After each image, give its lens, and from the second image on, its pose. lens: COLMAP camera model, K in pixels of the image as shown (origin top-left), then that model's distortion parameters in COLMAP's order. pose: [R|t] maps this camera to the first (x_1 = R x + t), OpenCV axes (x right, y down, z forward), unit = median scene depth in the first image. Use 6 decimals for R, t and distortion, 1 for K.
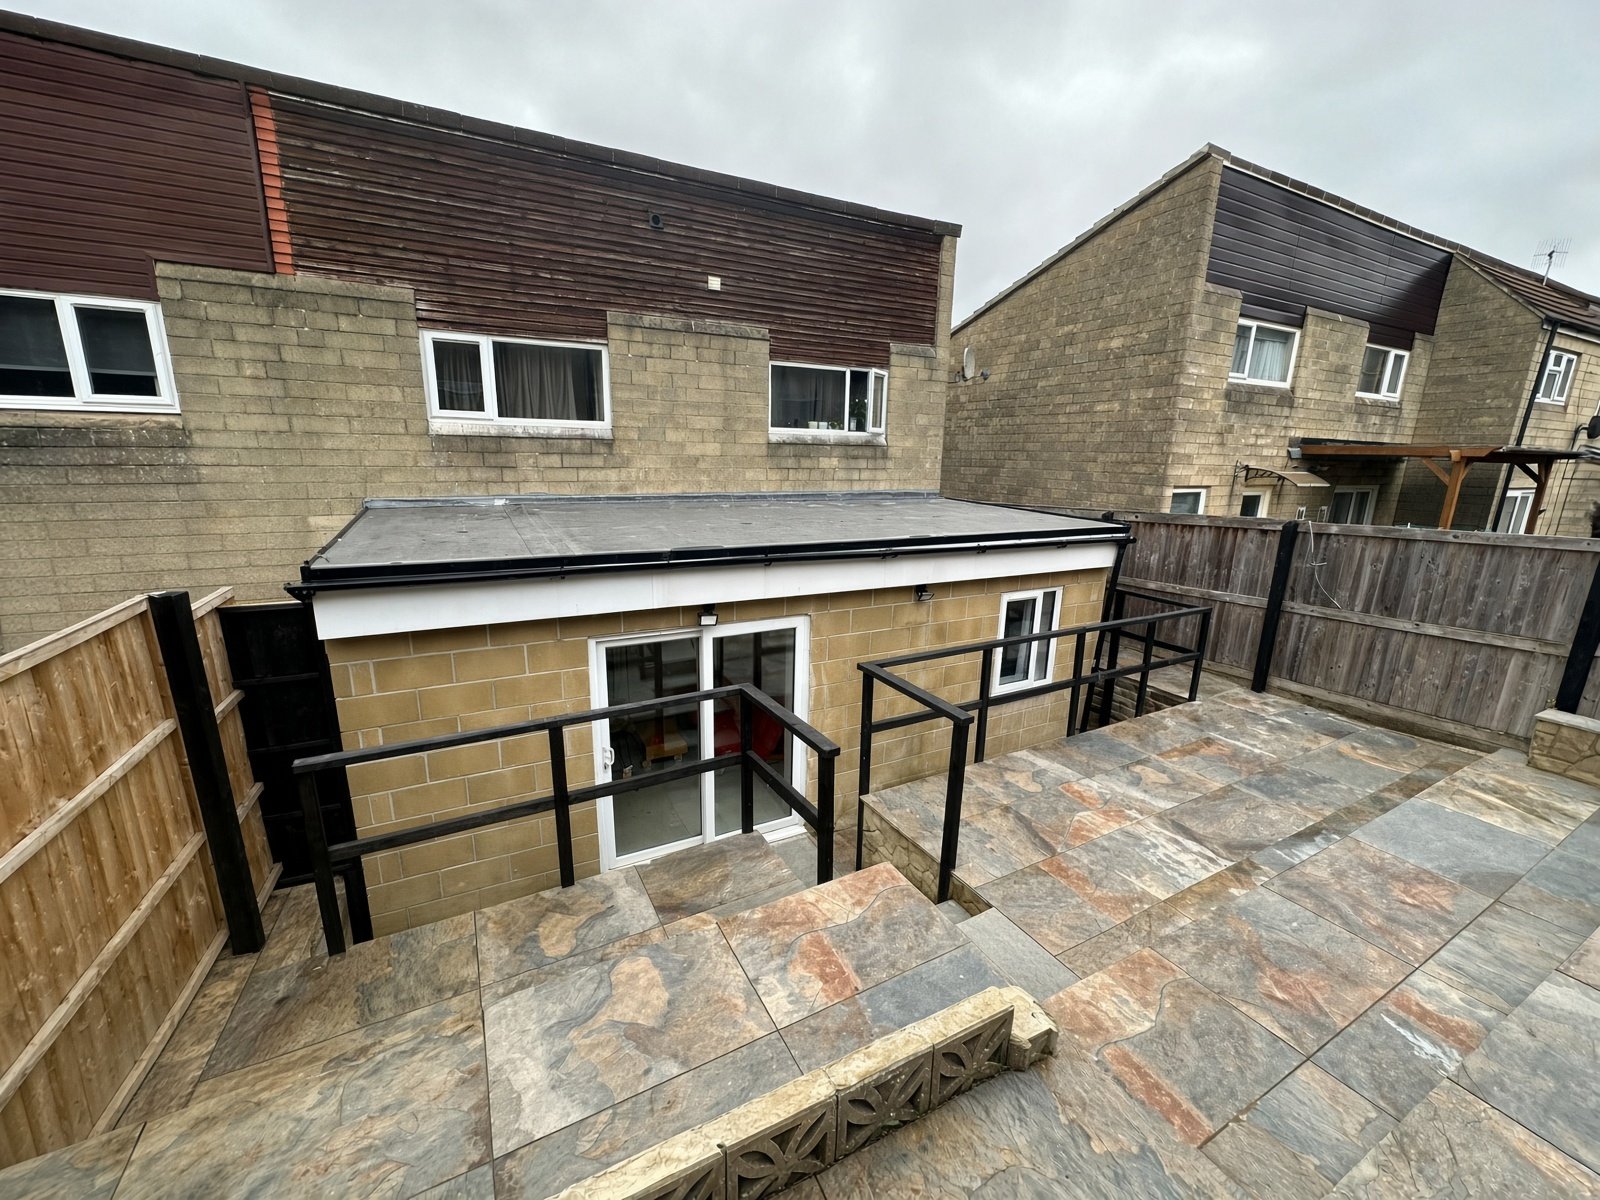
lens RADIAL K [[633.5, 0, 797.1], [0, 633.5, 607.0], [0, 0, 1]] dist [-0.005898, 0.000563]
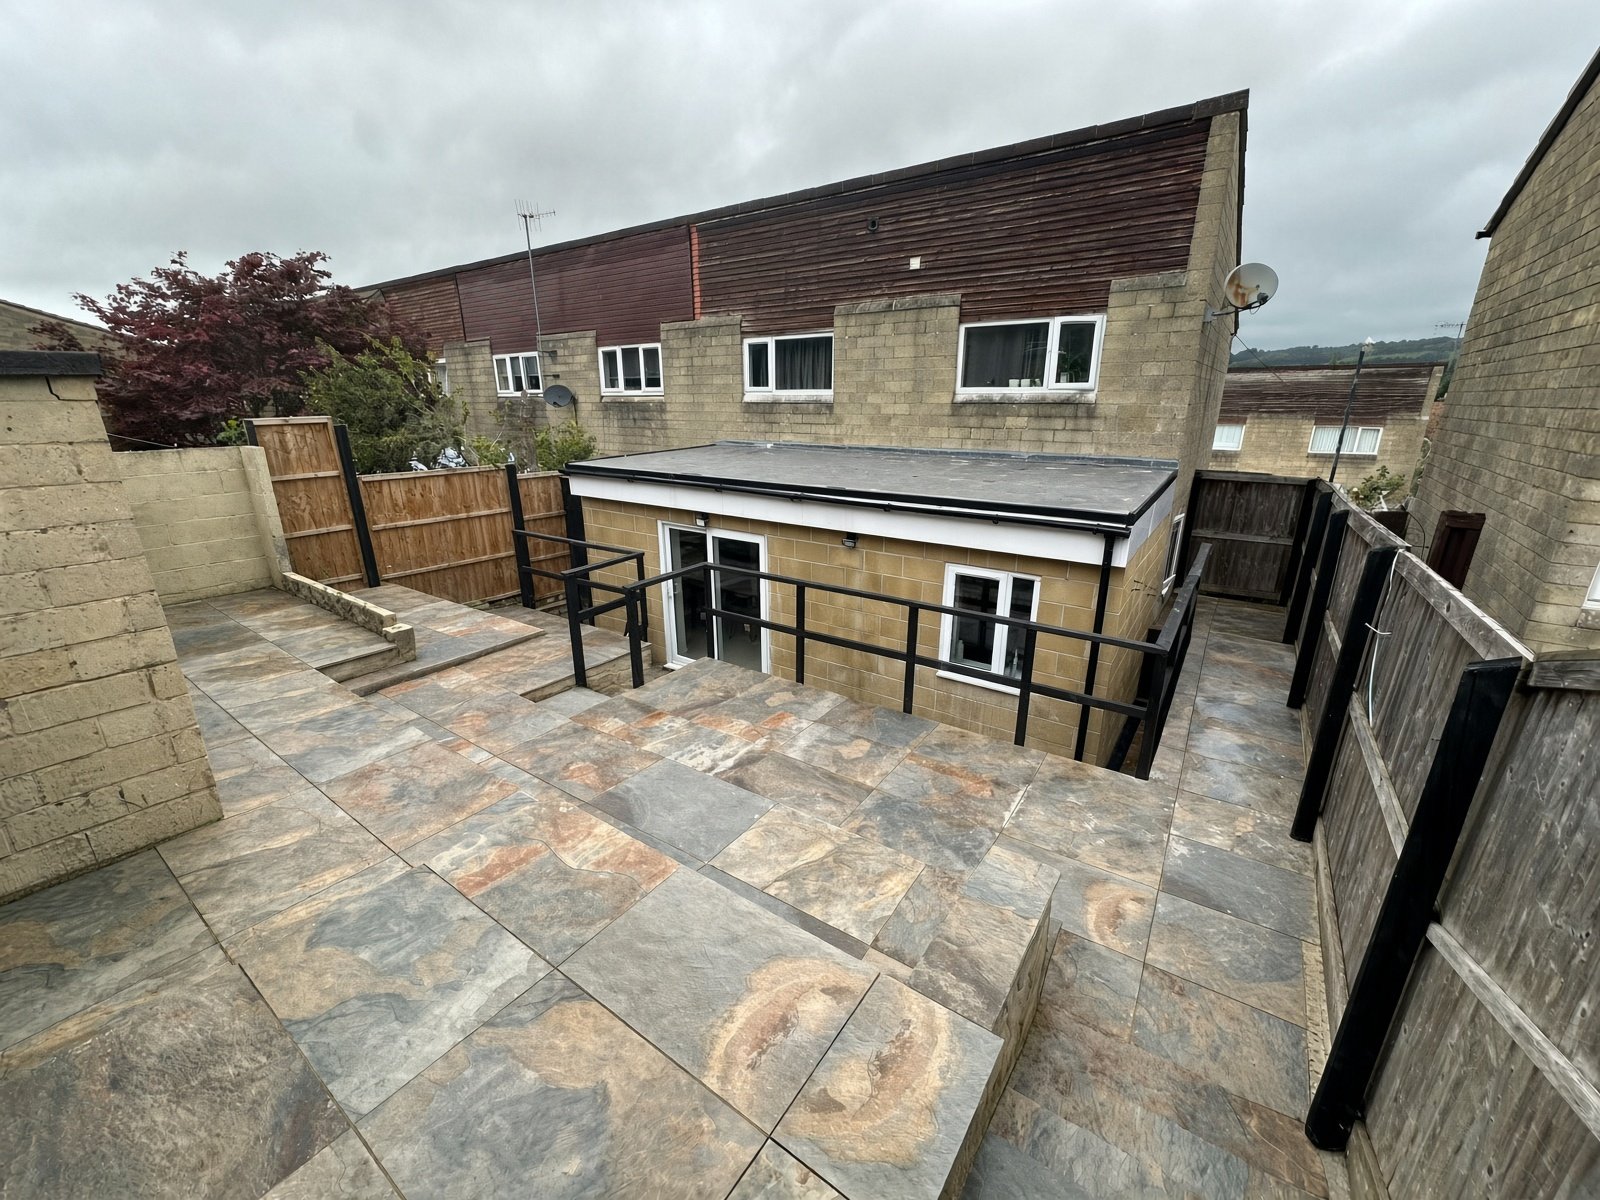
lens RADIAL K [[633.5, 0, 796.0], [0, 633.5, 604.2], [0, 0, 1]] dist [-0.005898, 0.000563]
pose [[0.464195, 0.253000, -0.848831, 0.929107], [-0.202011, 0.963320, 0.176651, -0.074543], [0.862389, 0.089473, 0.498277, 0.300986]]
